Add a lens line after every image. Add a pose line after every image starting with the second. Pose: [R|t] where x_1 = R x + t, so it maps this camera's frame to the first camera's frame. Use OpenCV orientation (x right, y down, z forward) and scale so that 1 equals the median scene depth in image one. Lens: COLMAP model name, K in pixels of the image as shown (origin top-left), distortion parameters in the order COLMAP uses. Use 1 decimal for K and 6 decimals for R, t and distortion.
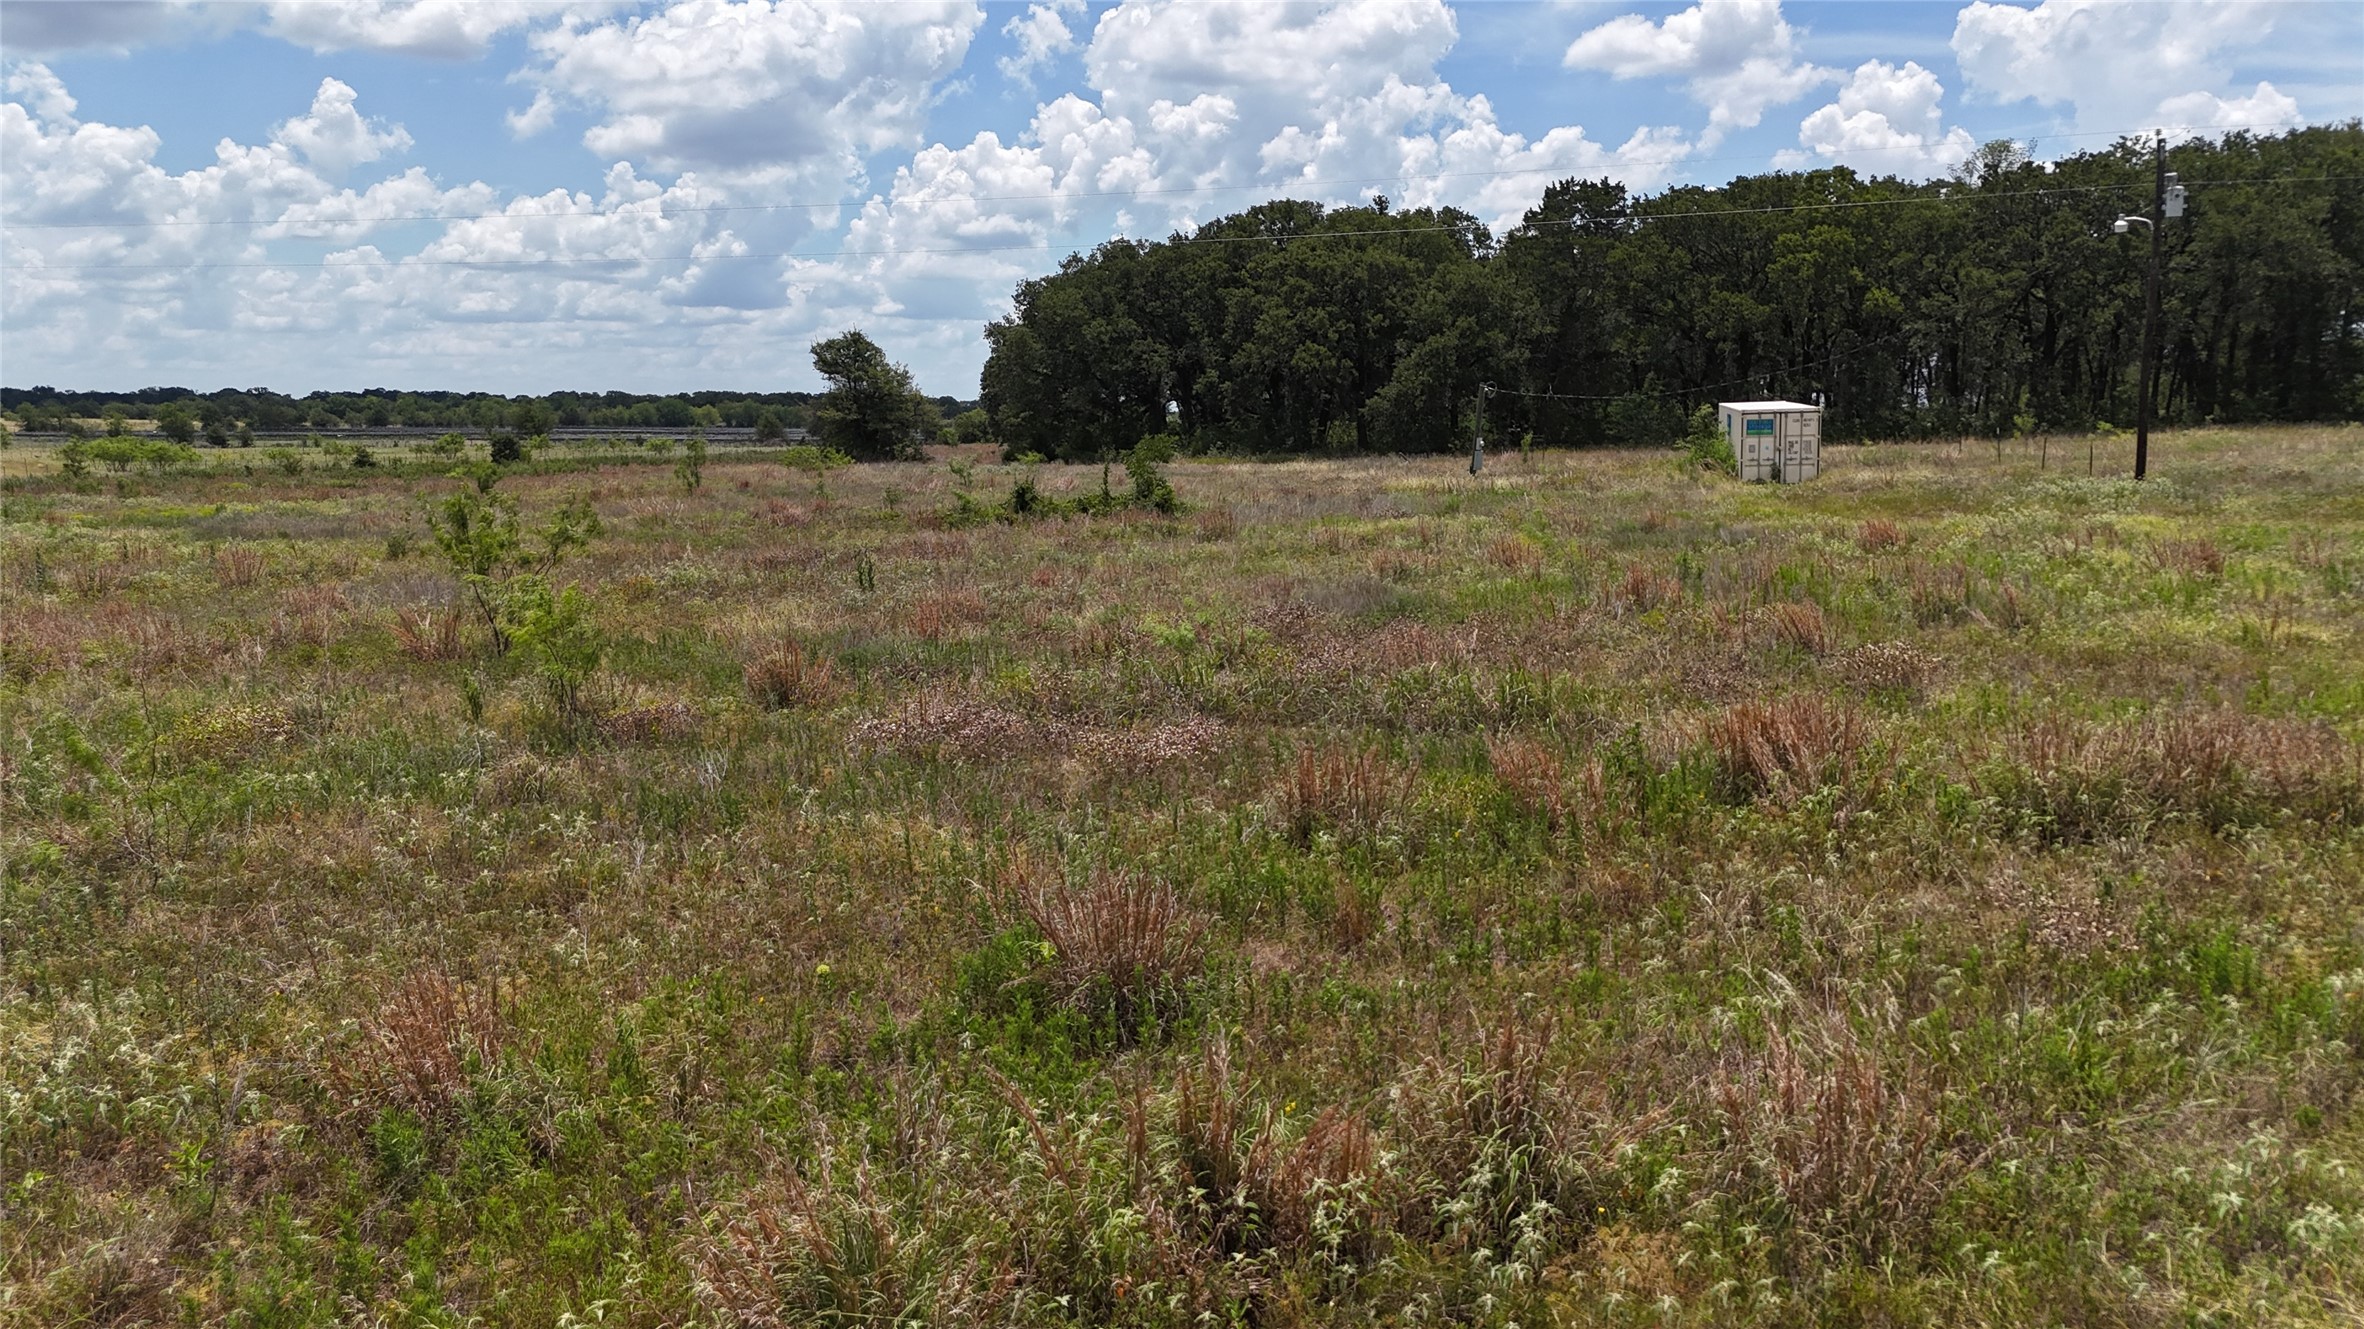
lens RADIAL K [[1732.1, 0, 1179.1], [0, 1732.1, 663.7], [0, 0, 1]] dist [0.071037, -0.069312]
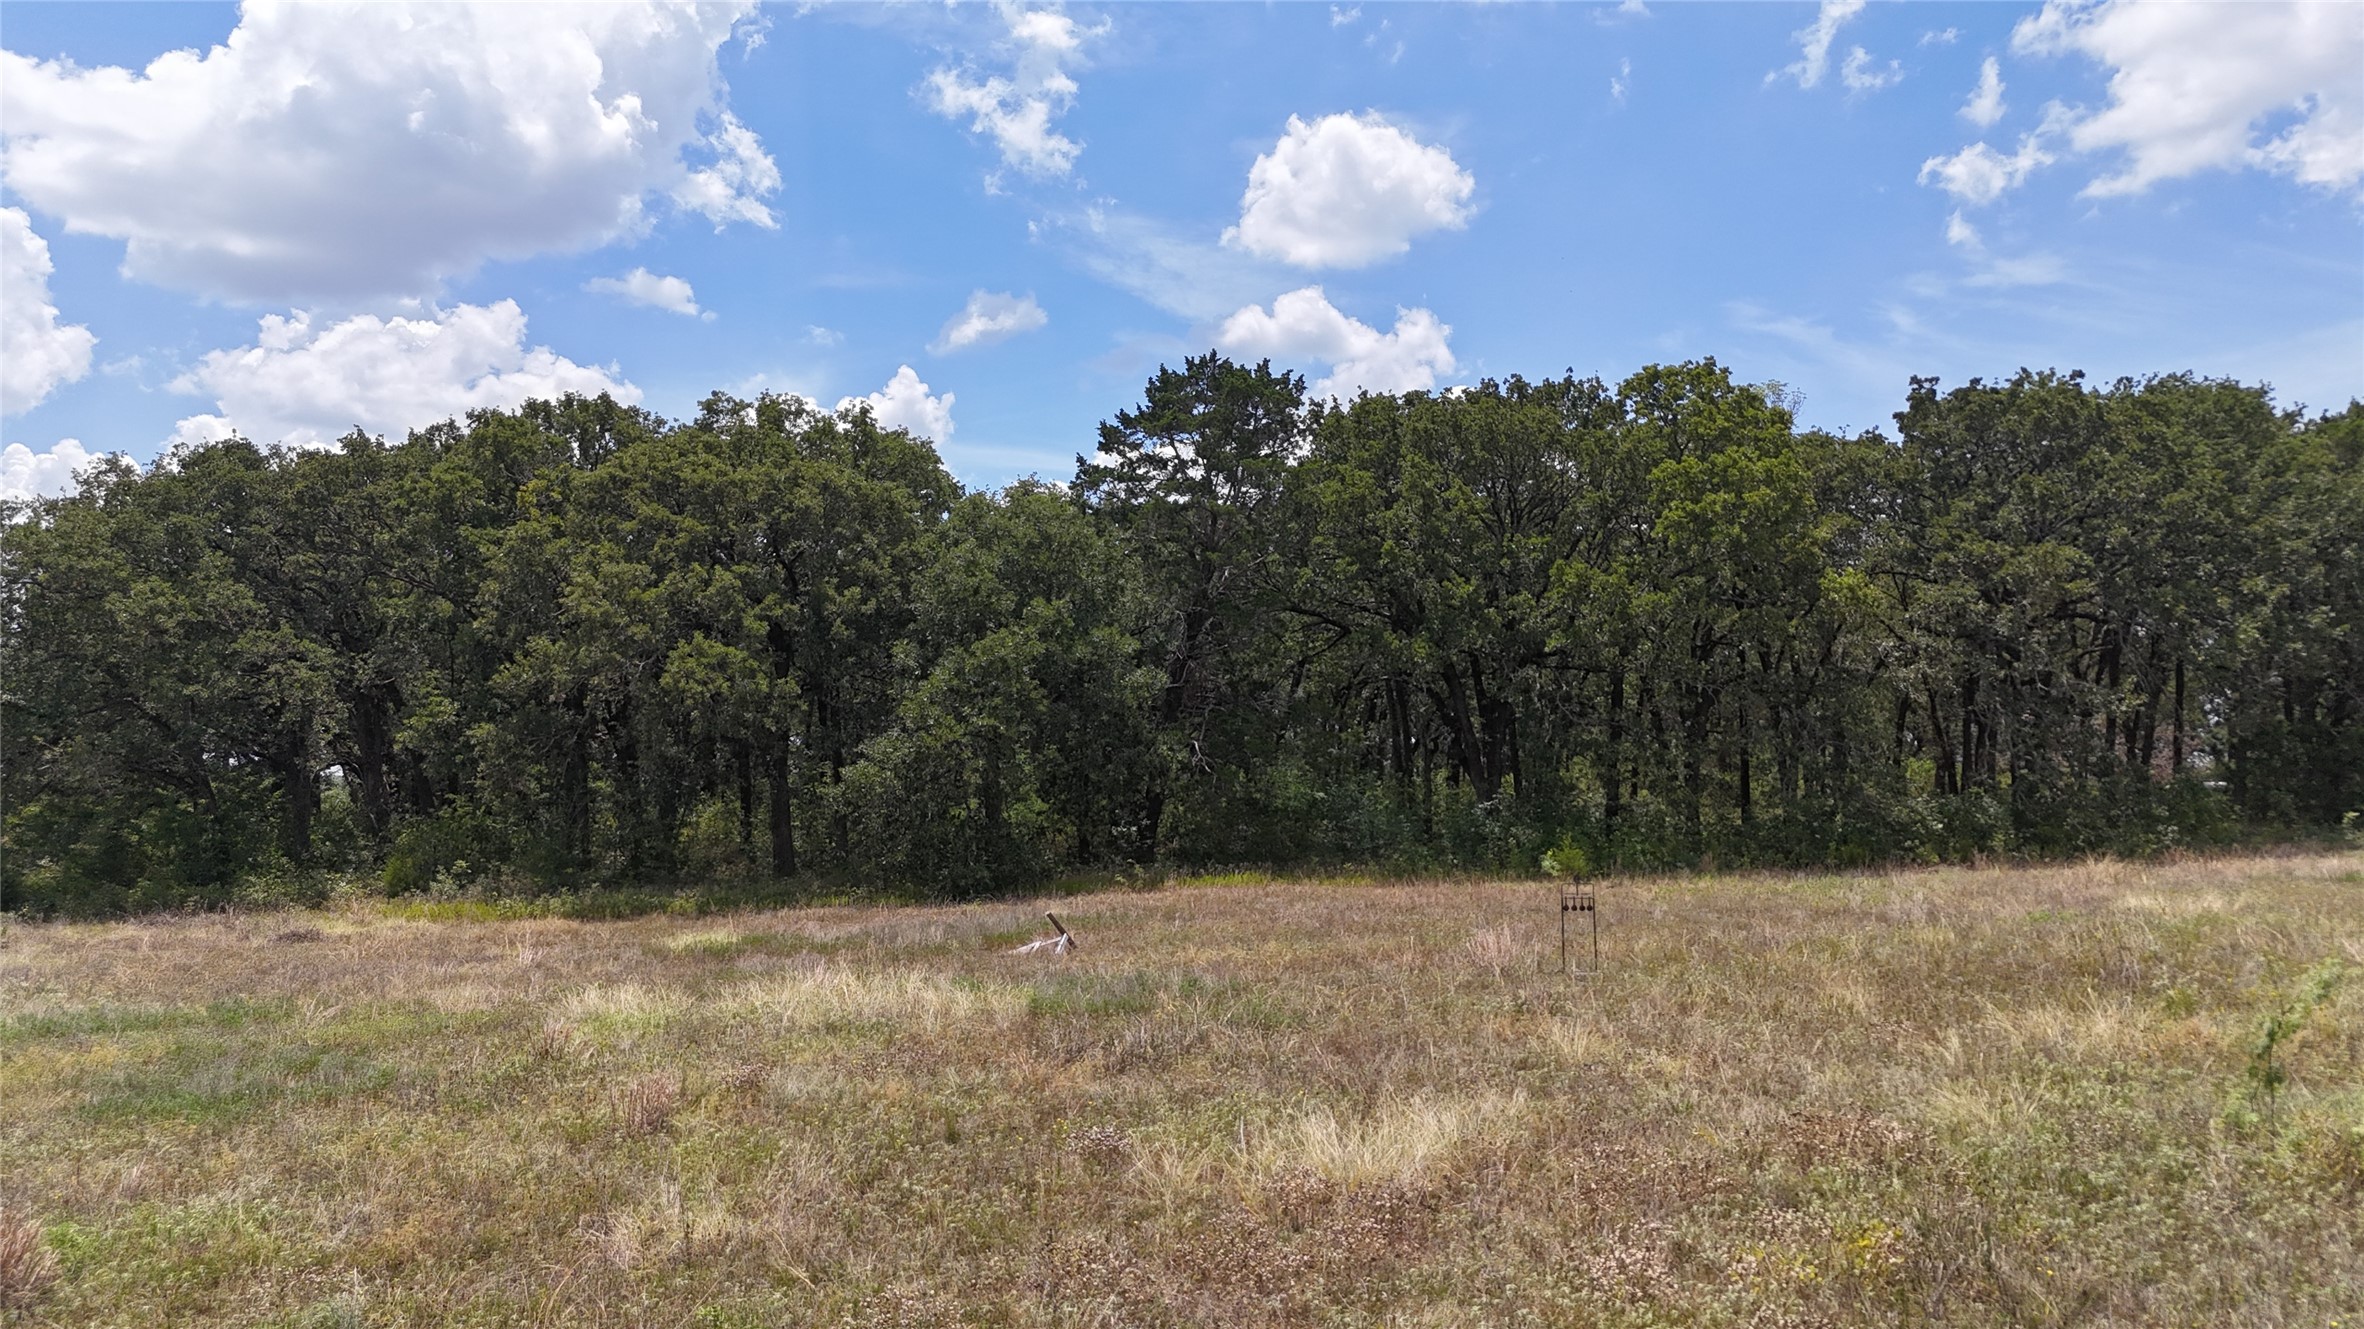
lens RADIAL K [[1732.1, 0, 1186.7], [0, 1732.1, 673.7], [0, 0, 1]] dist [0.071037, -0.069312]
pose [[0.899442, 0.029345, 0.436054, -0.005105], [0.058918, 0.980493, -0.187514, -0.074581], [-0.433051, 0.194350, 0.880168, 0.483924]]
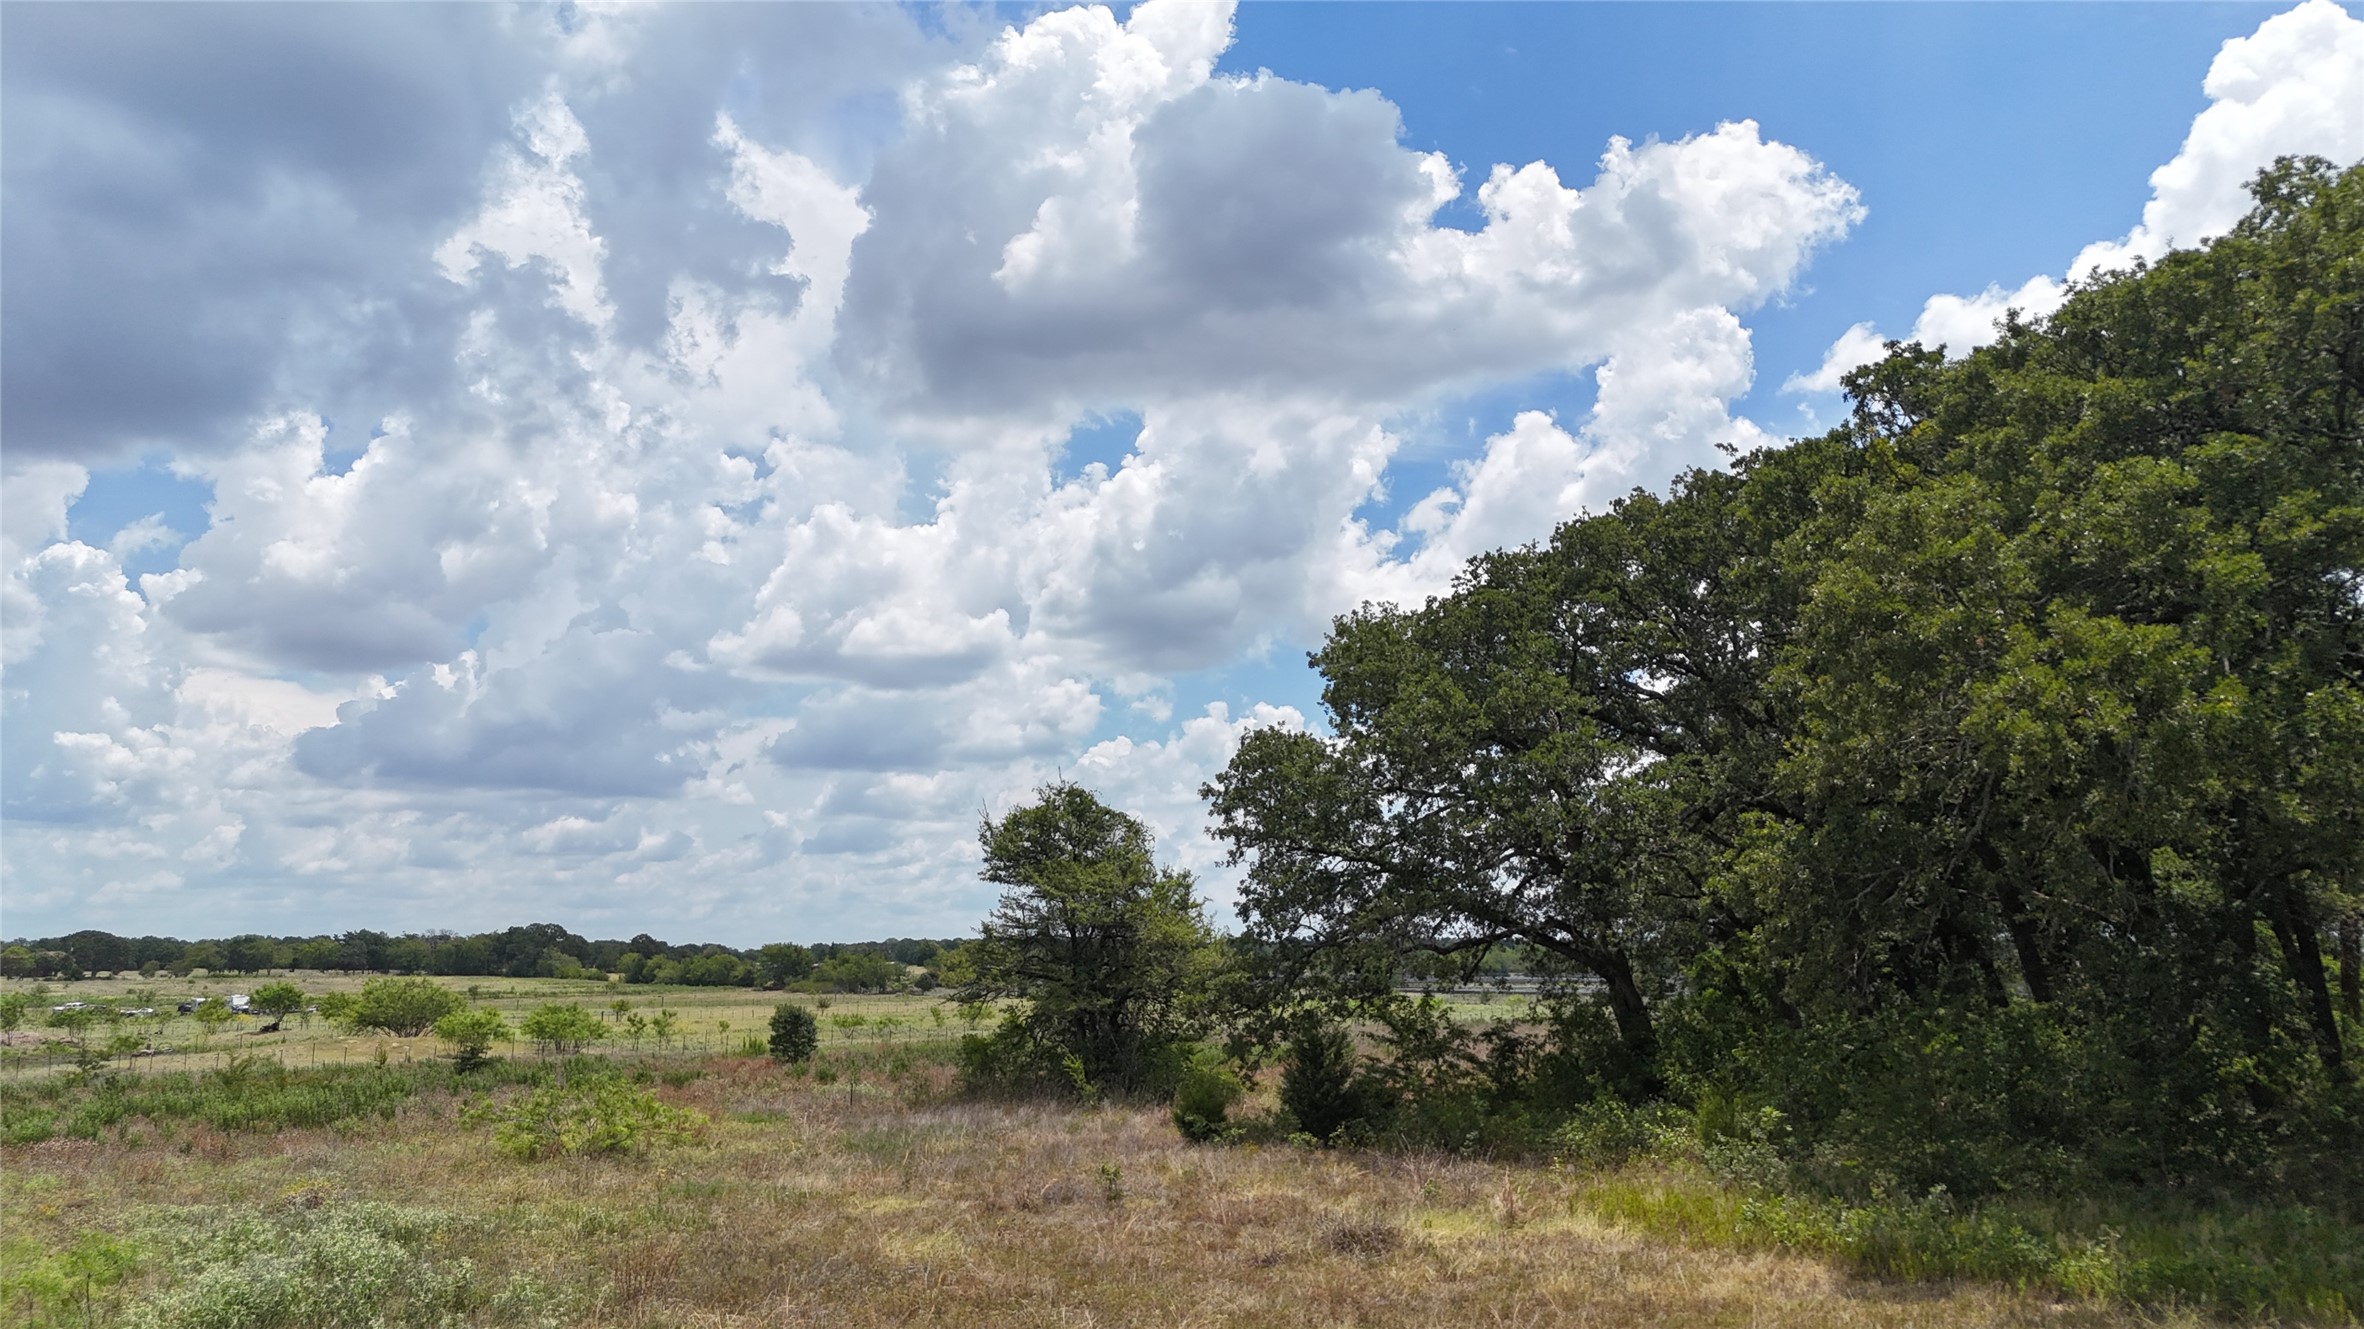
lens RADIAL K [[1732.1, 0, 1188.2], [0, 1732.1, 656.4], [0, 0, 1]] dist [0.071037, -0.069312]
pose [[0.835015, -0.096589, -0.541683, 0.082805], [-0.074574, 0.955521, -0.285339, -0.103619], [0.545151, 0.278658, 0.790671, 0.688874]]
